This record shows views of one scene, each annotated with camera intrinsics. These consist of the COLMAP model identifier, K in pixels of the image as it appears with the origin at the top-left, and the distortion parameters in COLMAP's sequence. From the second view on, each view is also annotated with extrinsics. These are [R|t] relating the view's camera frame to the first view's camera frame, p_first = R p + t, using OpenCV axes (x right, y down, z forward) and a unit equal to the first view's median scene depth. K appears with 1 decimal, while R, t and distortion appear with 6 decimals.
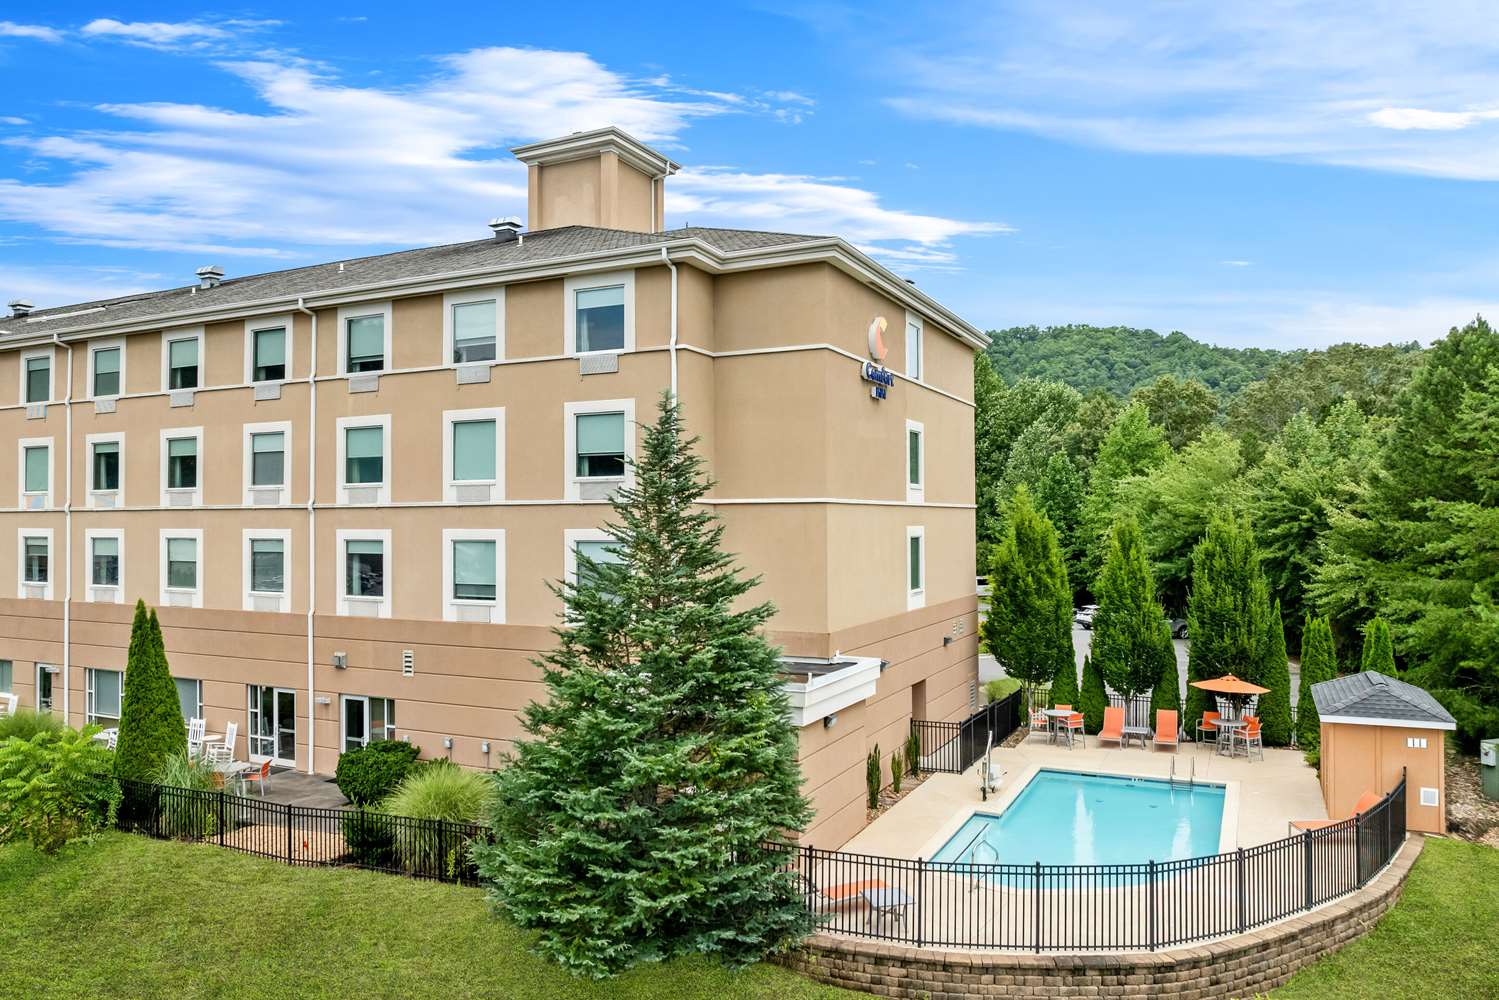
lens RADIAL K [[1046.8, 0, 754.2], [0, 1046.8, 495.1], [0, 0, 1]] dist [-0.035436, -0.008354]
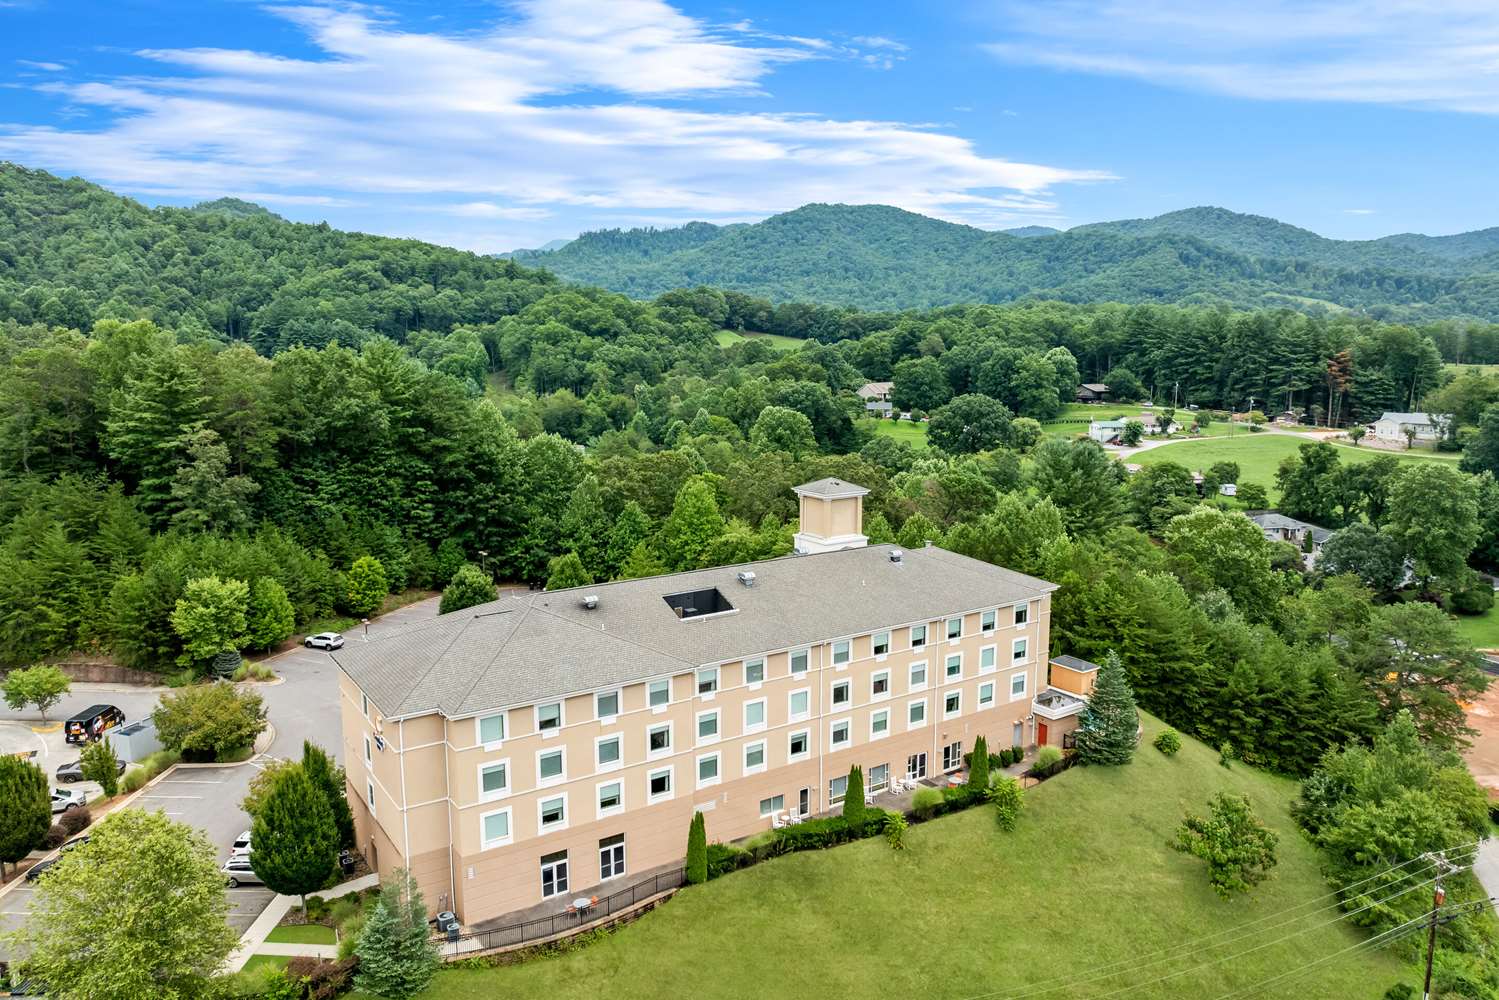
lens RADIAL K [[1046.8, 0, 754.2], [0, 1046.8, 495.1], [0, 0, 1]] dist [-0.035436, -0.008354]
pose [[0.505575, -0.121394, 0.854200, -2.946535], [-0.021829, 0.987935, 0.153320, -0.901696], [-0.862506, -0.096161, 0.496826, 0.068155]]
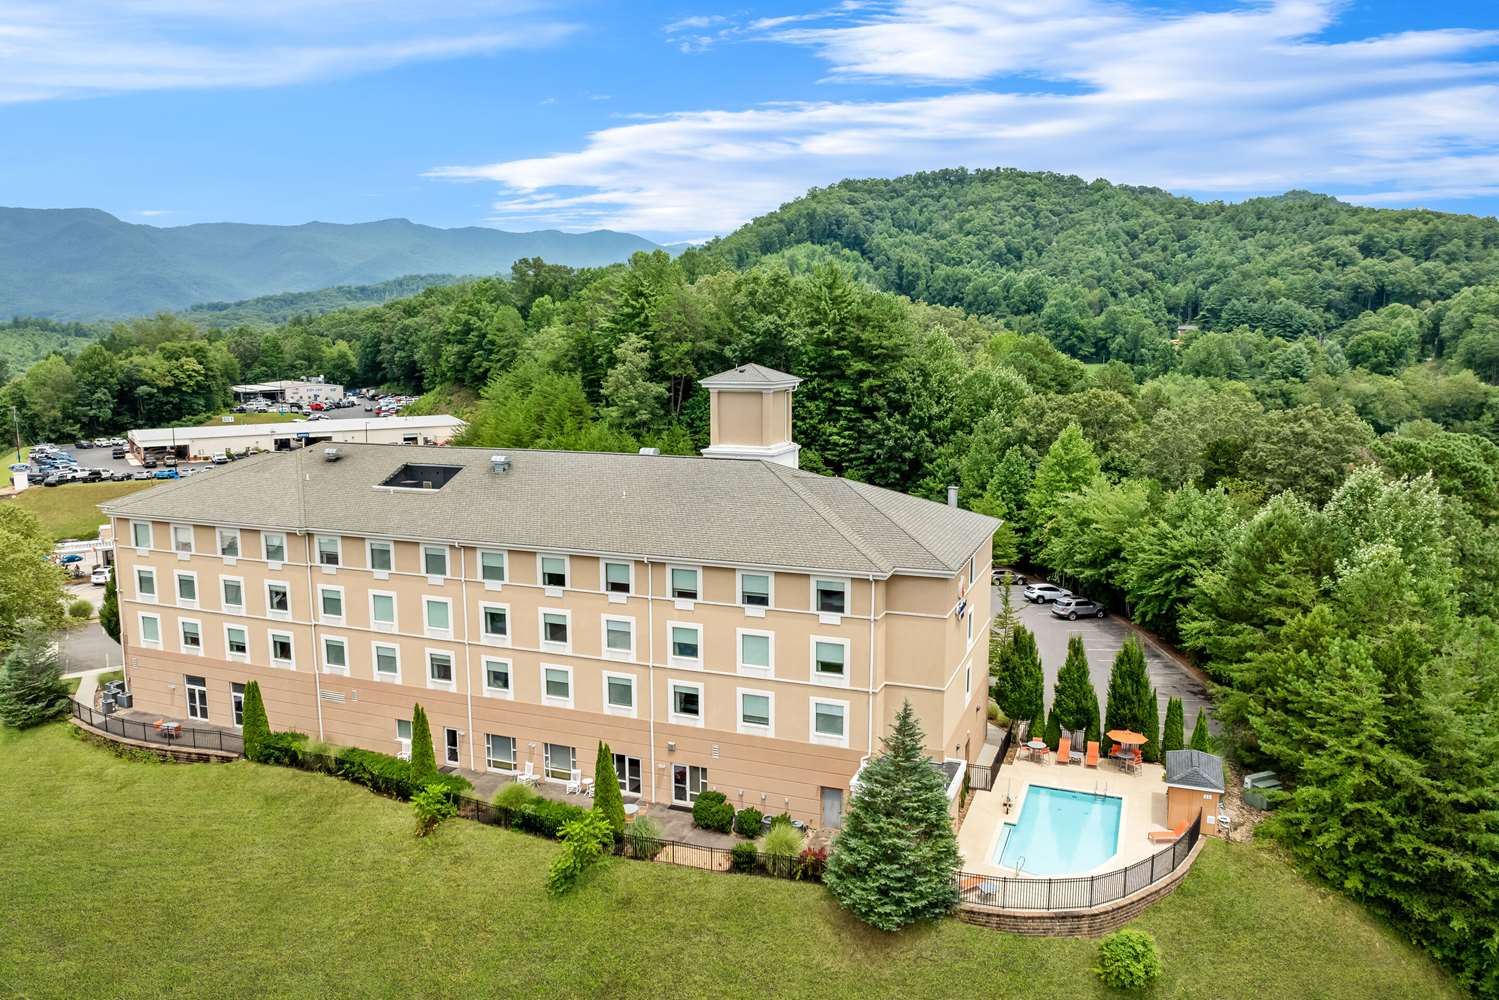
lens RADIAL K [[1046.8, 0, 754.2], [0, 1046.8, 495.1], [0, 0, 1]] dist [-0.035436, -0.008354]
pose [[0.997018, -0.007442, 0.076804, -0.373090], [-0.005532, 0.985884, 0.167336, -0.580257], [-0.076965, -0.167262, 0.982904, -0.760520]]
